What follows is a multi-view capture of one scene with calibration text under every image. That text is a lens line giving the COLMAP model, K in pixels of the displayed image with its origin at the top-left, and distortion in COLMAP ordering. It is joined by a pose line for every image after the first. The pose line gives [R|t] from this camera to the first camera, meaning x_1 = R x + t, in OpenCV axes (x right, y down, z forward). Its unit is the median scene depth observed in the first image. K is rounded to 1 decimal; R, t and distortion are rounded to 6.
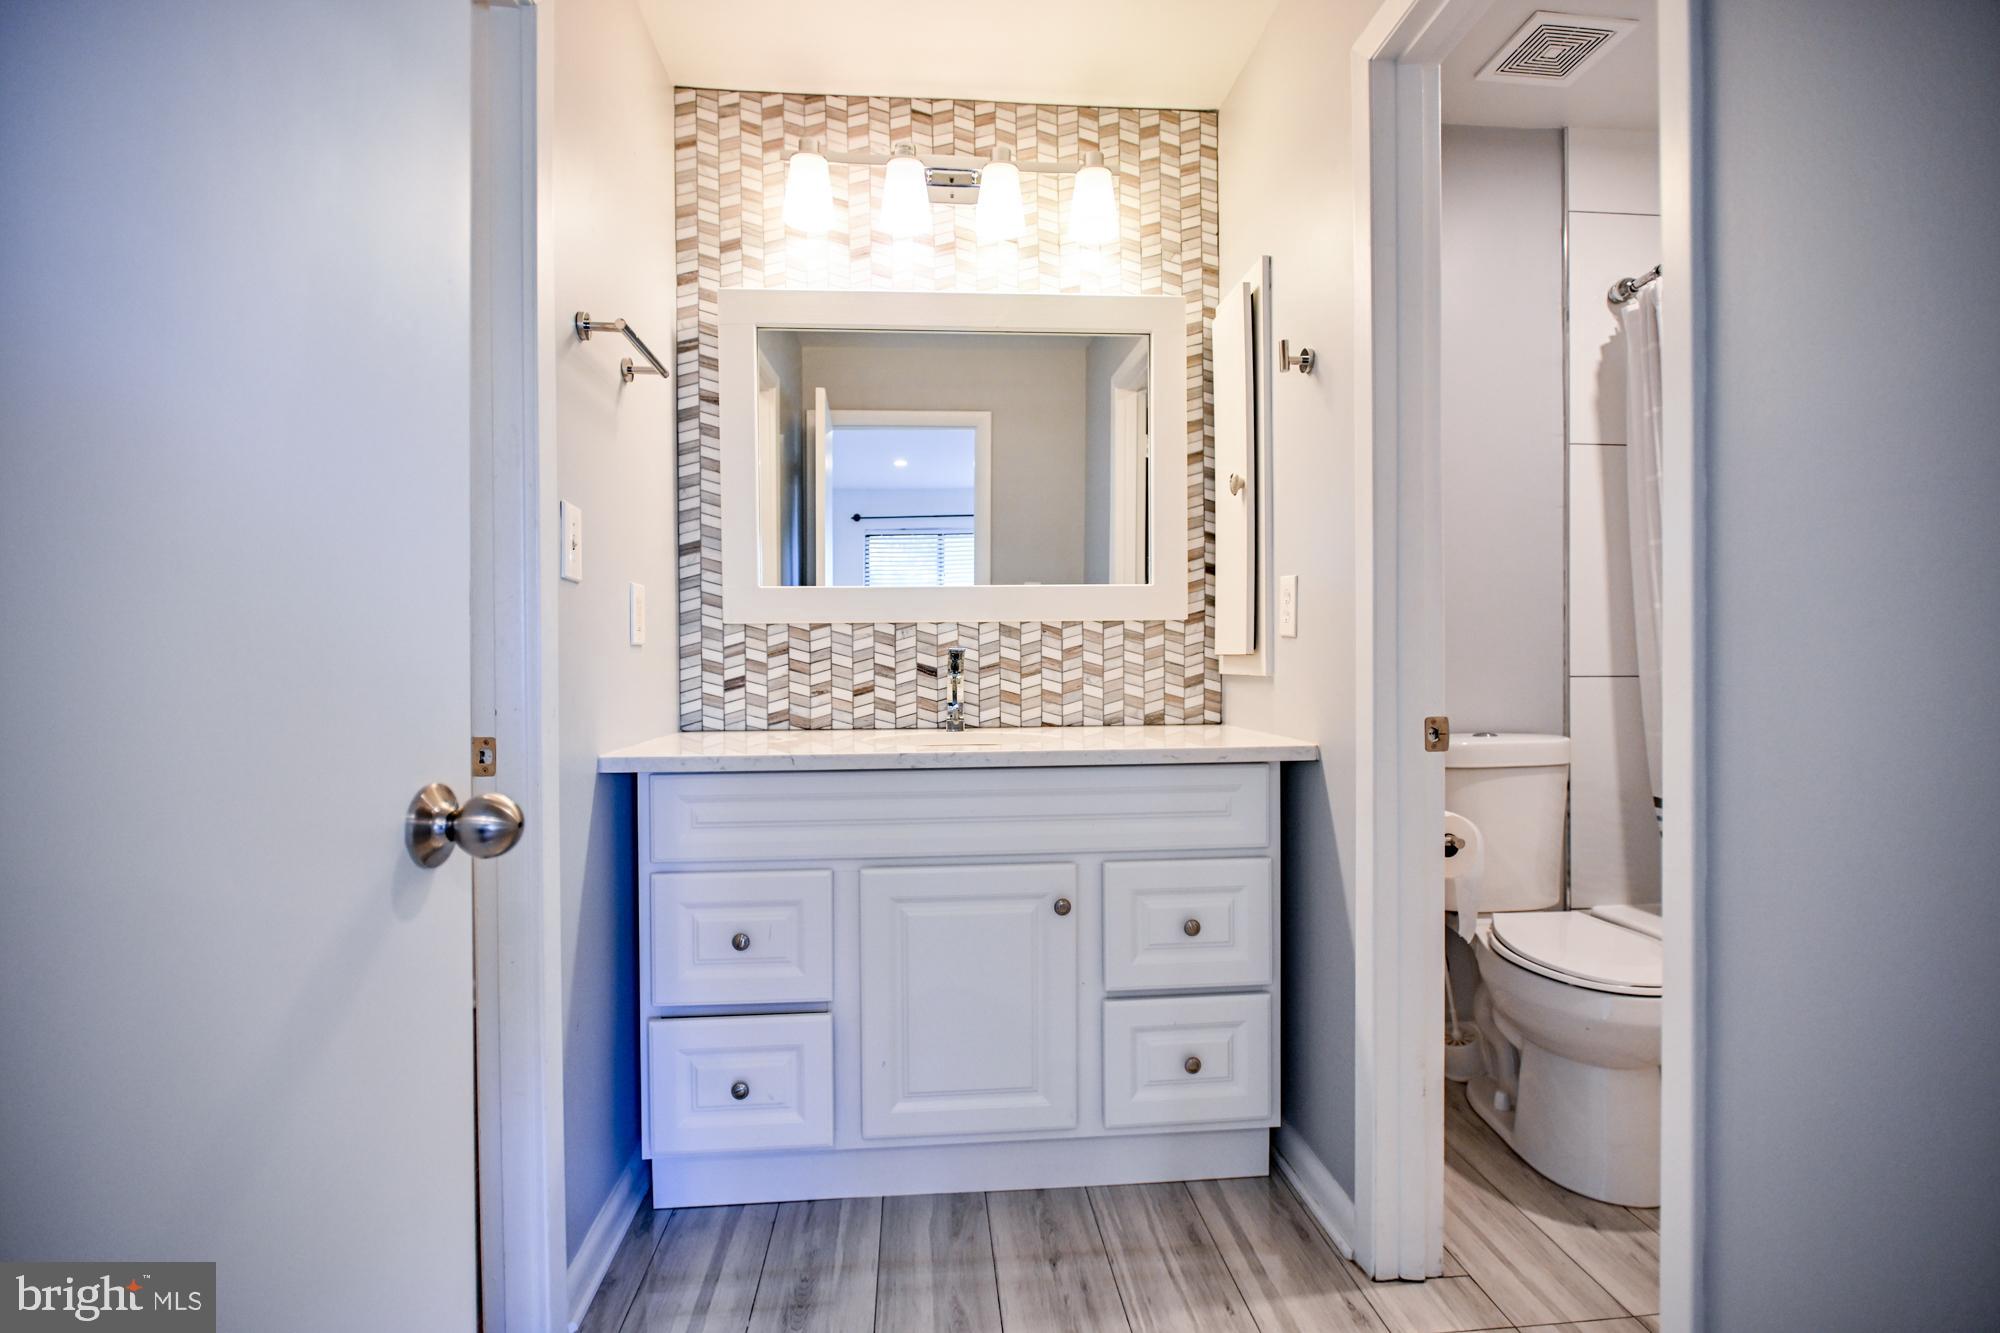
lens RADIAL K [[942.8, 0, 1015.4], [0, 942.8, 665.0], [0, 0, 1]] dist [-0.005444, -0.003912]
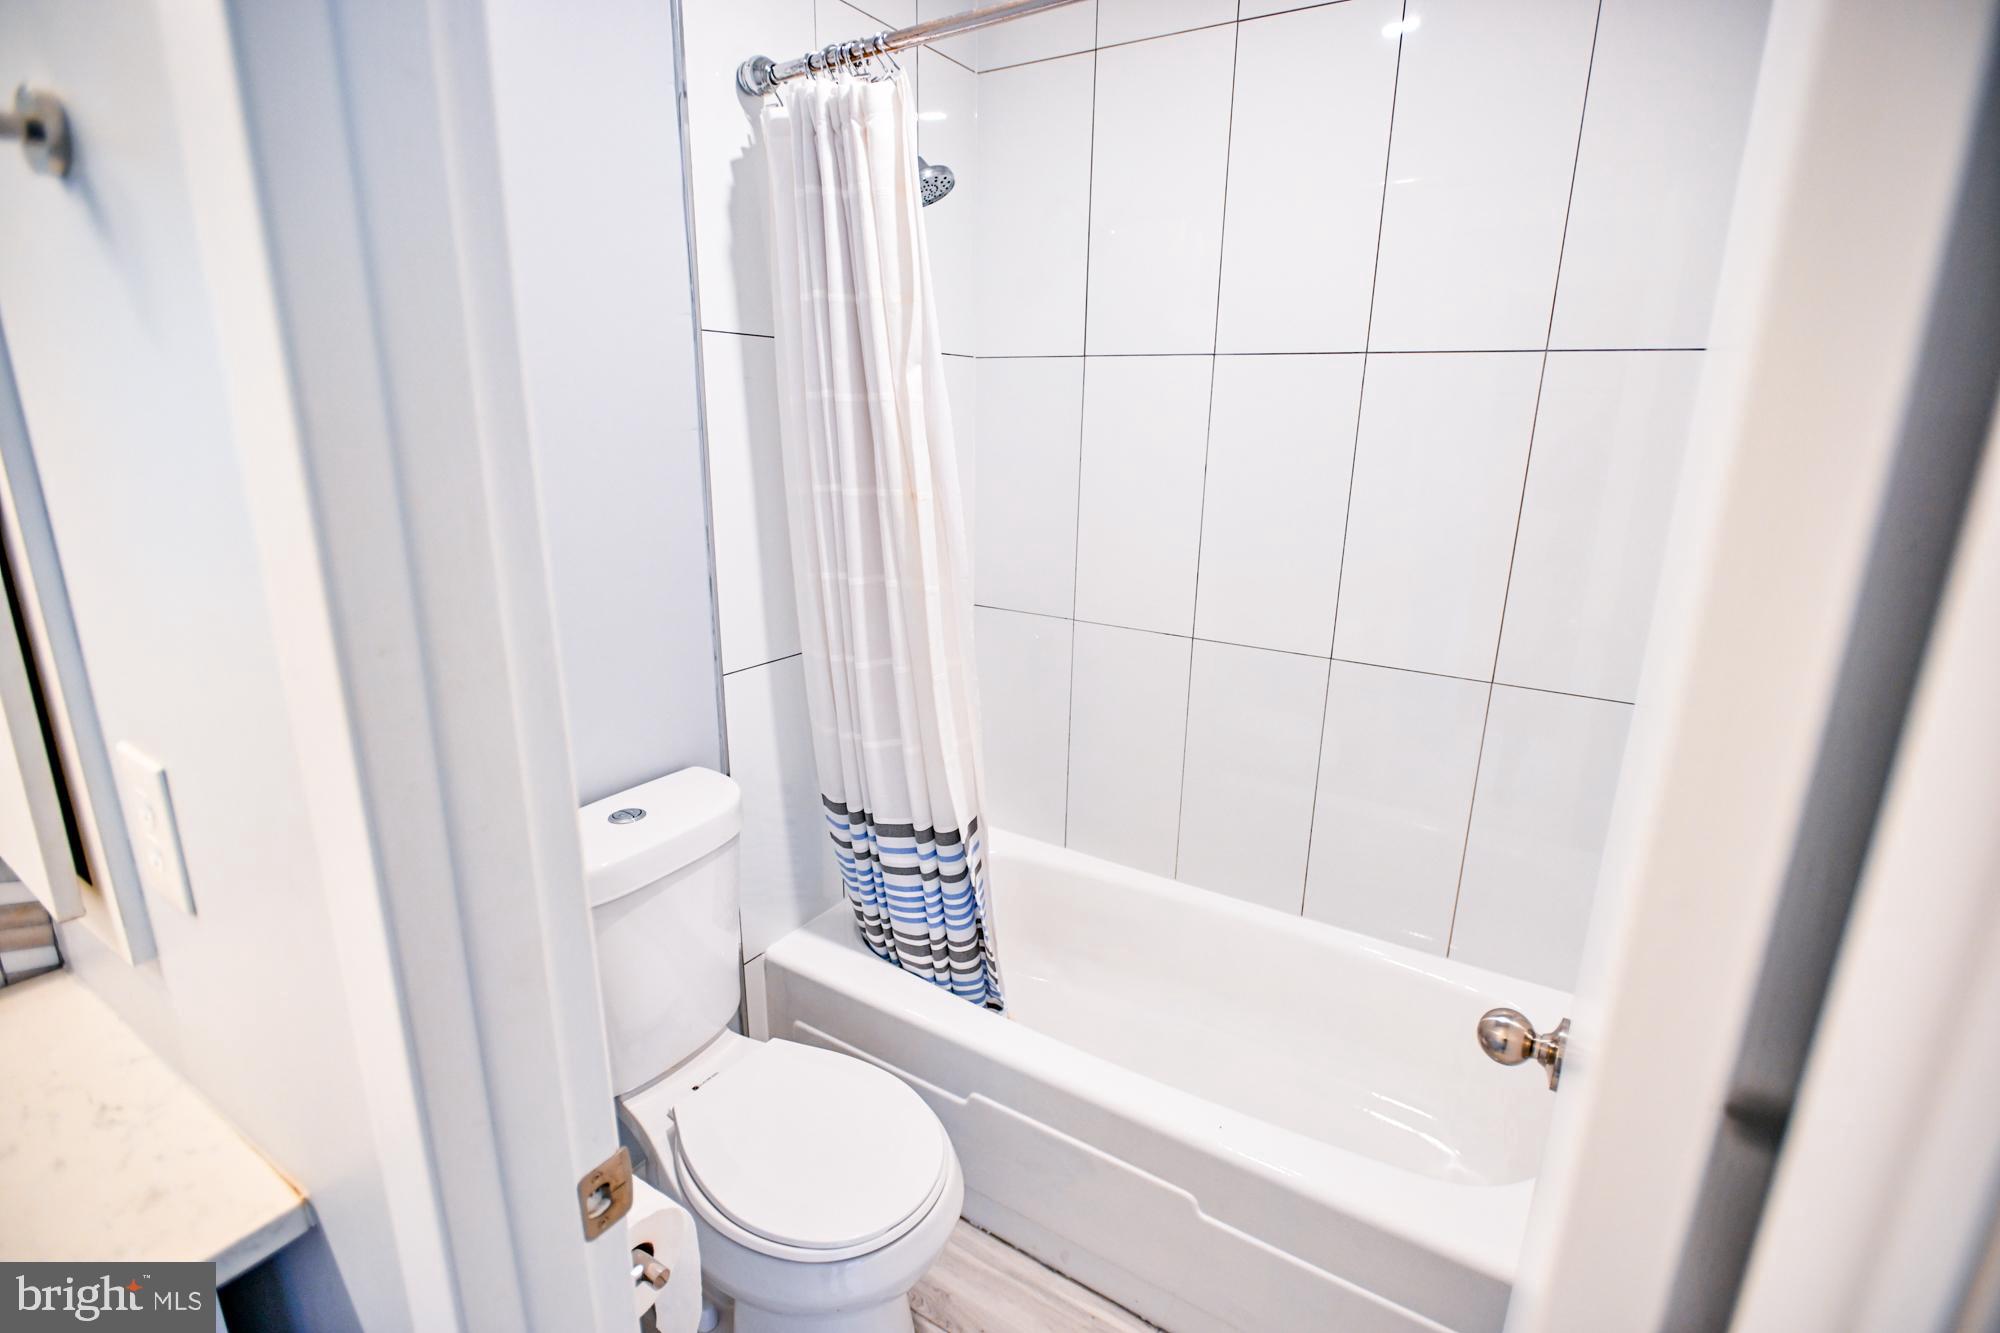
lens RADIAL K [[942.8, 0, 1012.5], [0, 942.8, 663.0], [0, 0, 1]] dist [-0.005444, -0.003912]
pose [[0.604280, -0.192336, 0.773209, 0.181257], [-0.019427, 0.966582, 0.255620, -0.180450], [-0.796535, -0.169487, 0.580350, 0.425650]]
